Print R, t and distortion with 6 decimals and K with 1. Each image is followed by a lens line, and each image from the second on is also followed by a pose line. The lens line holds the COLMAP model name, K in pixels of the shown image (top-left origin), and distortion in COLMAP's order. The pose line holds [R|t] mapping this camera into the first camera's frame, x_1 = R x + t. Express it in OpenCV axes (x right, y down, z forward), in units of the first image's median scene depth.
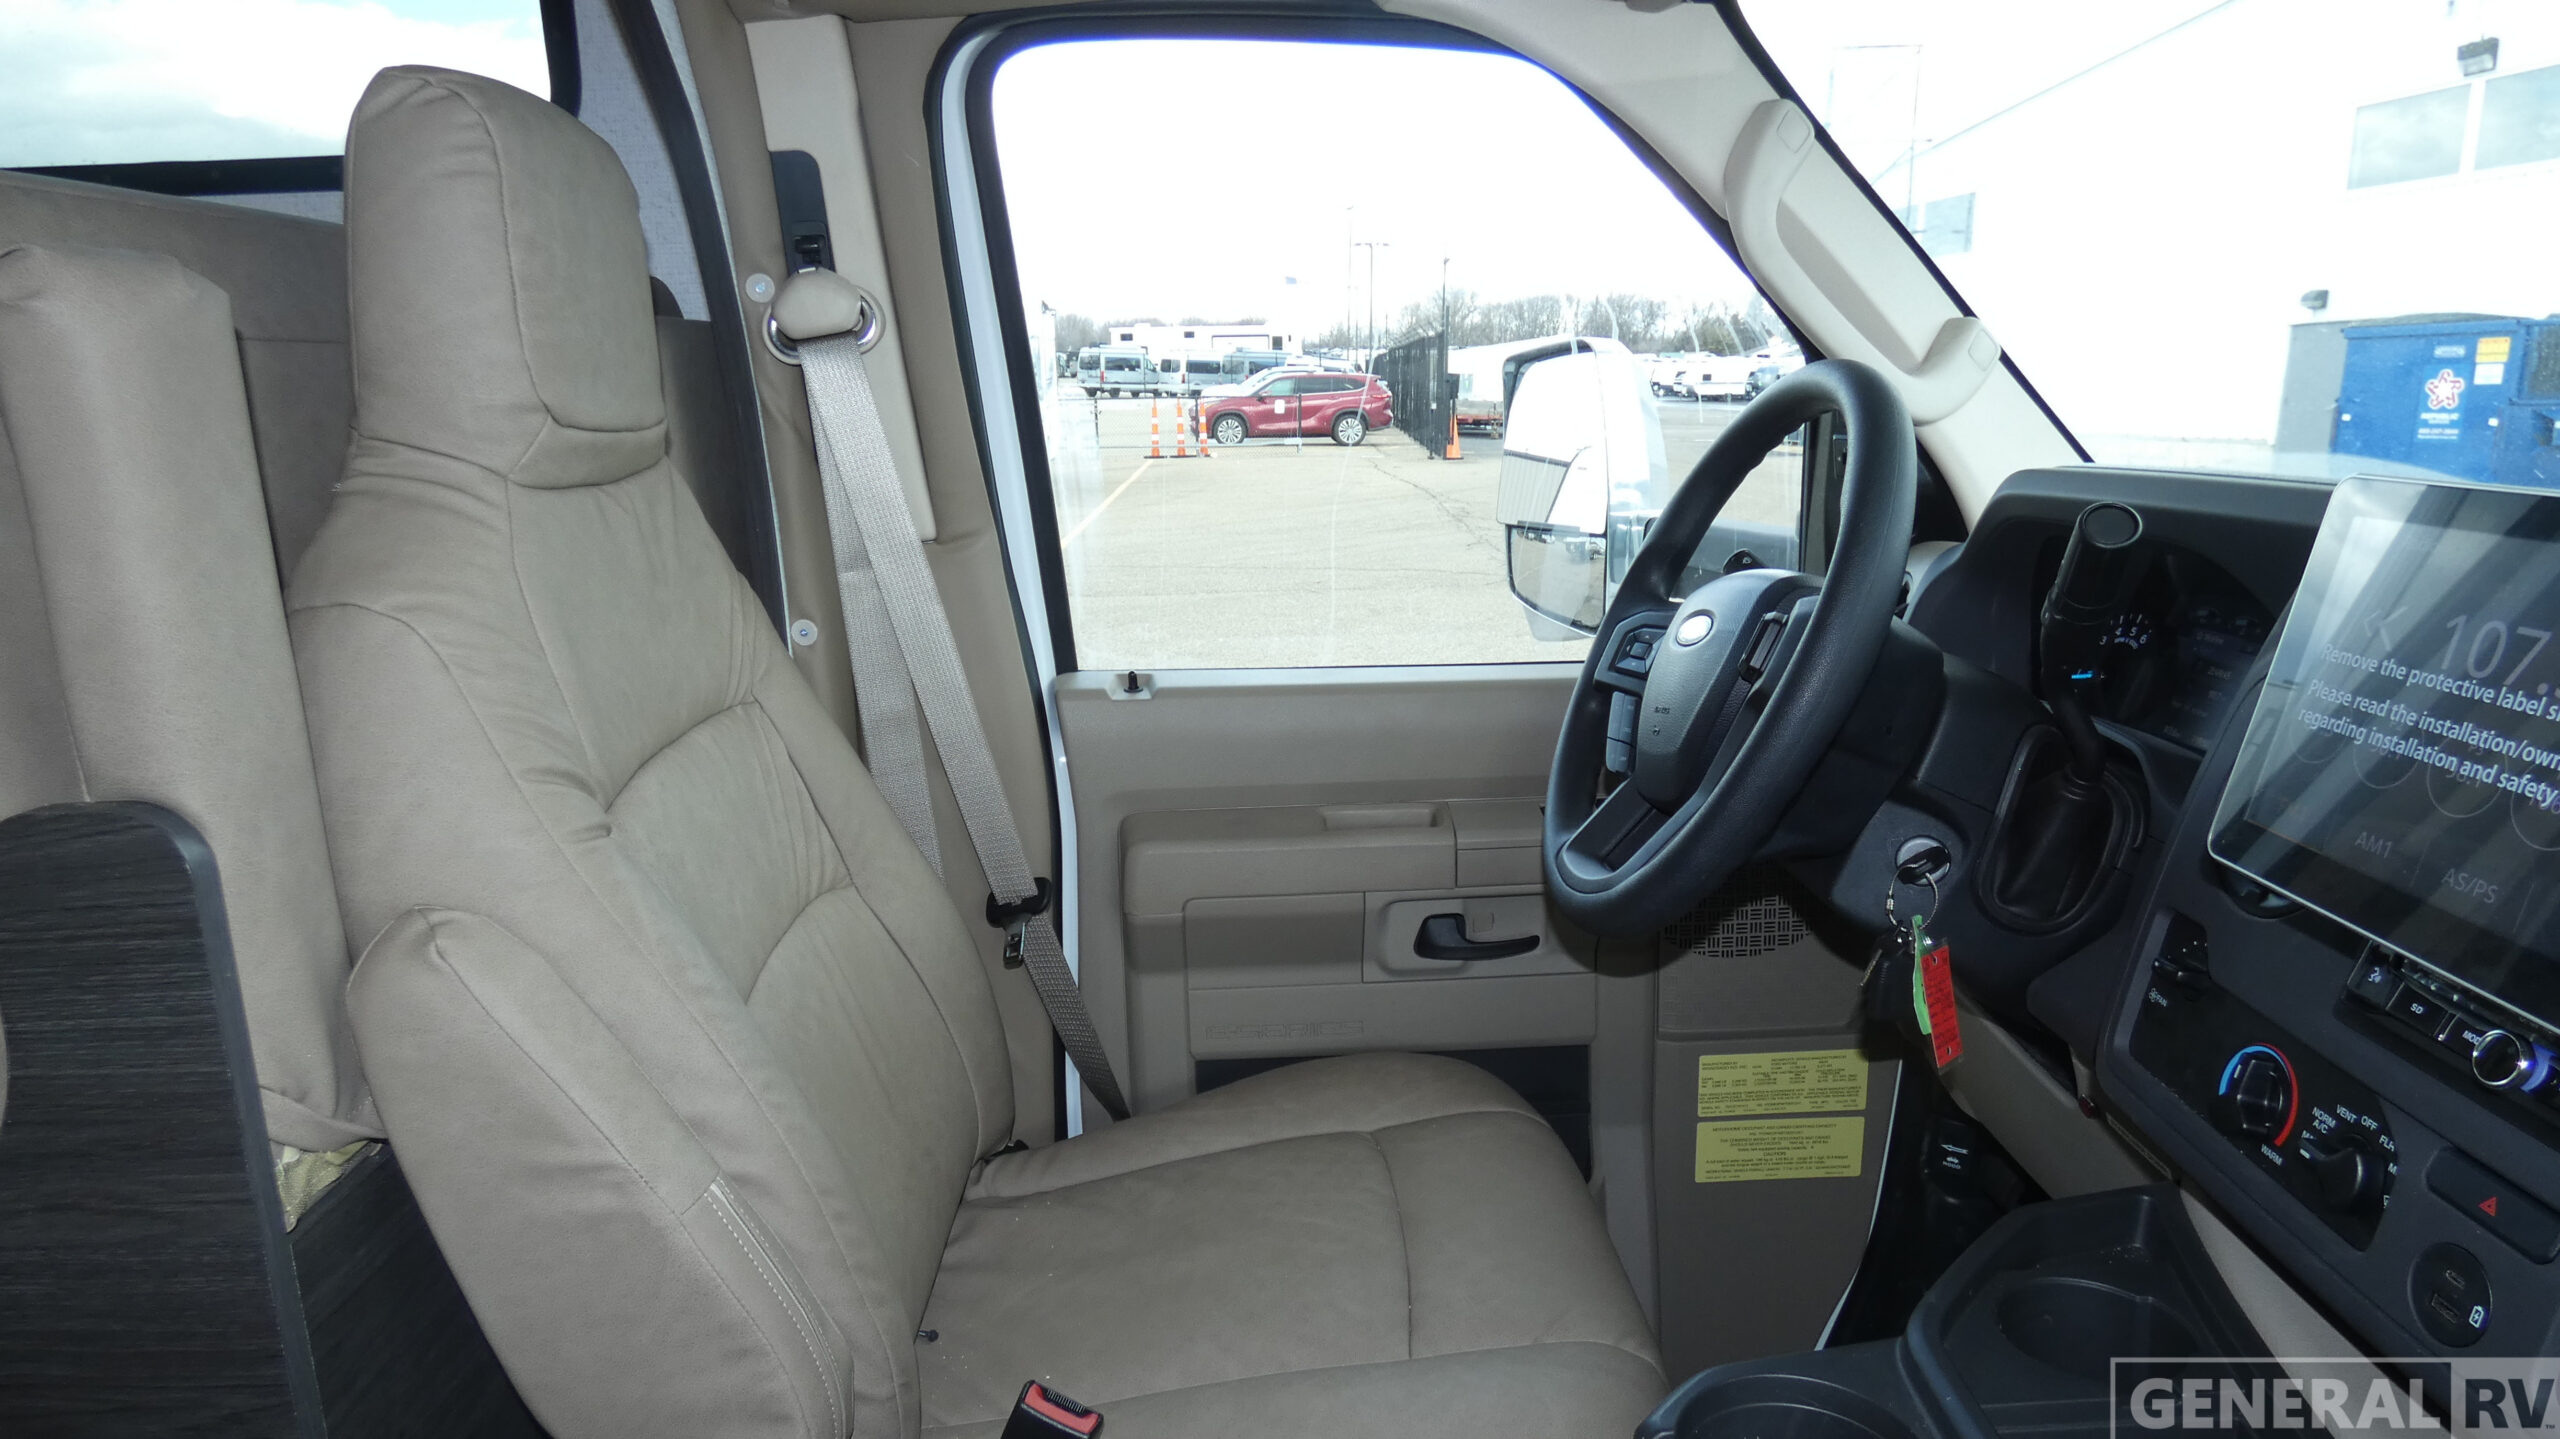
lens RADIAL K [[1521.6, 0, 1280.7], [0, 1521.6, 712.8], [0, 0, 1]] dist [-0.006445, -0.001610]
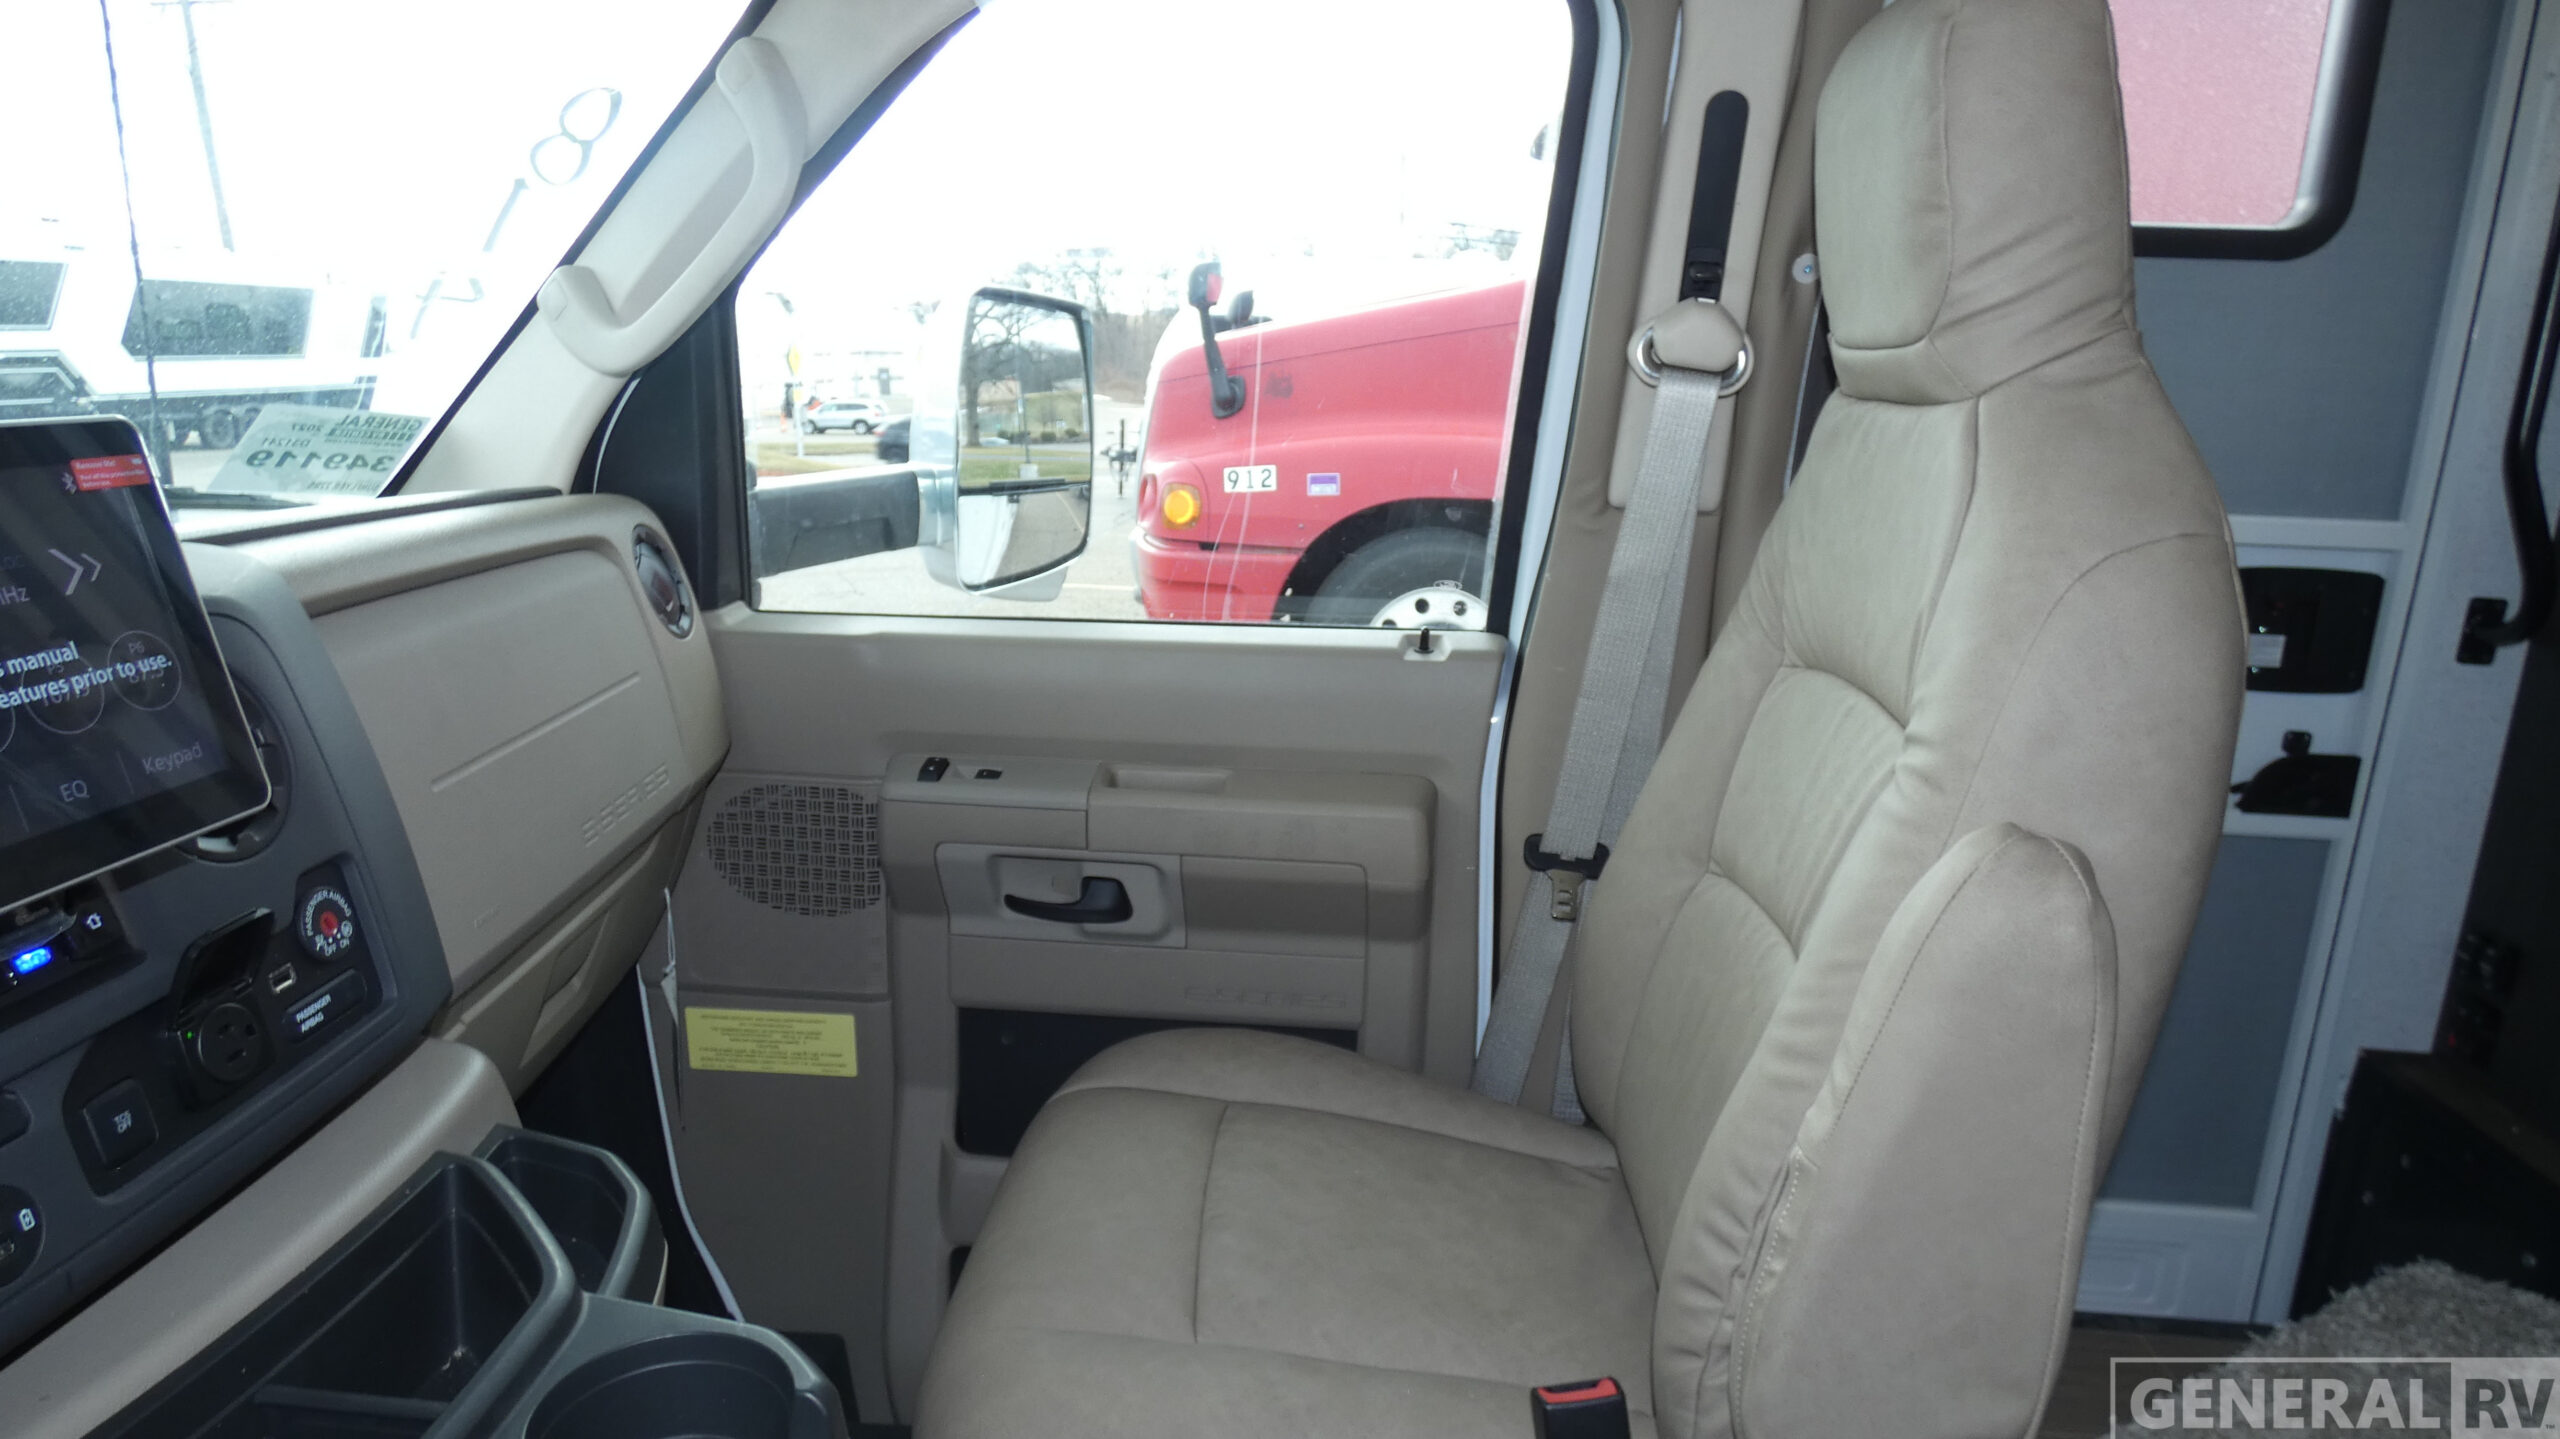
lens RADIAL K [[1521.6, 0, 1264.8], [0, 1521.6, 715.3], [0, 0, 1]] dist [-0.006445, -0.001610]
pose [[-0.994719, -0.026585, 0.099133, -0.132797], [0.019531, 0.899192, 0.437118, -0.308127], [-0.100760, 0.436746, -0.893924, 1.477911]]
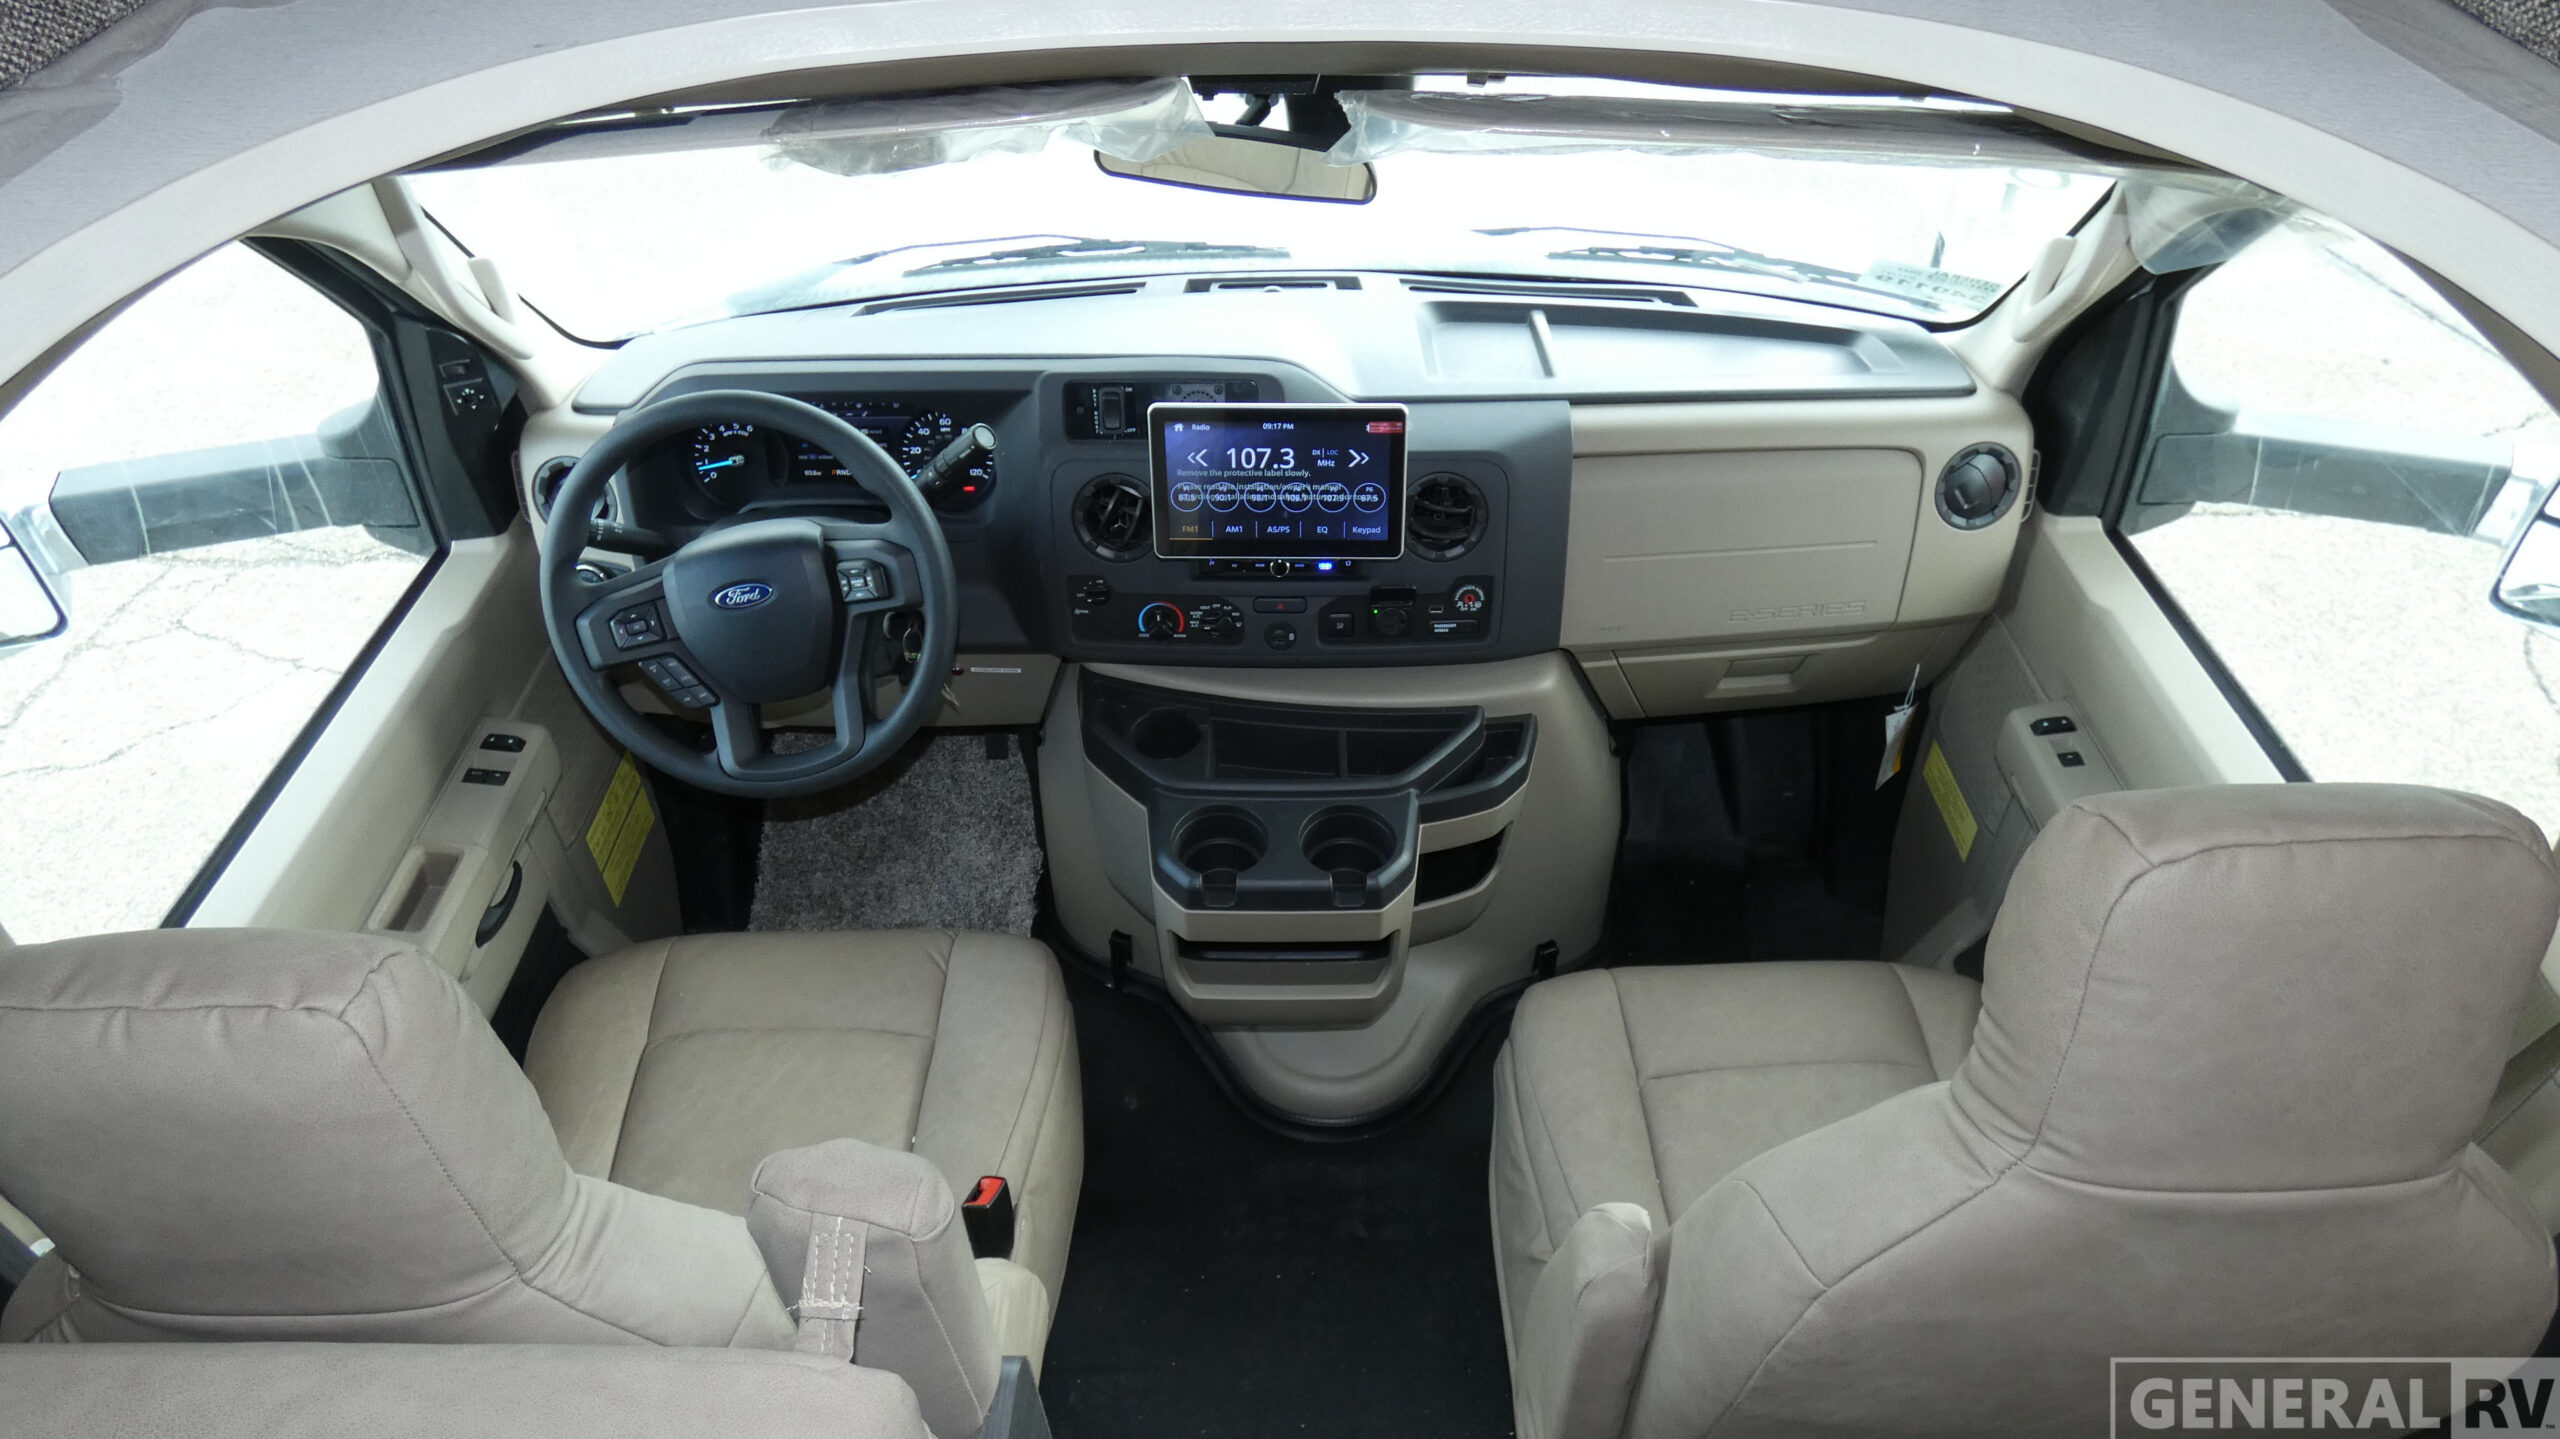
lens RADIAL K [[1521.6, 0, 1290.9], [0, 1521.6, 718.1], [0, 0, 1]] dist [-0.006445, -0.001610]
pose [[0.025238, -0.650952, 0.758699, -1.520143], [0.222770, 0.743519, 0.630518, -1.298287], [-0.974544, 0.153102, 0.163778, 0.440484]]
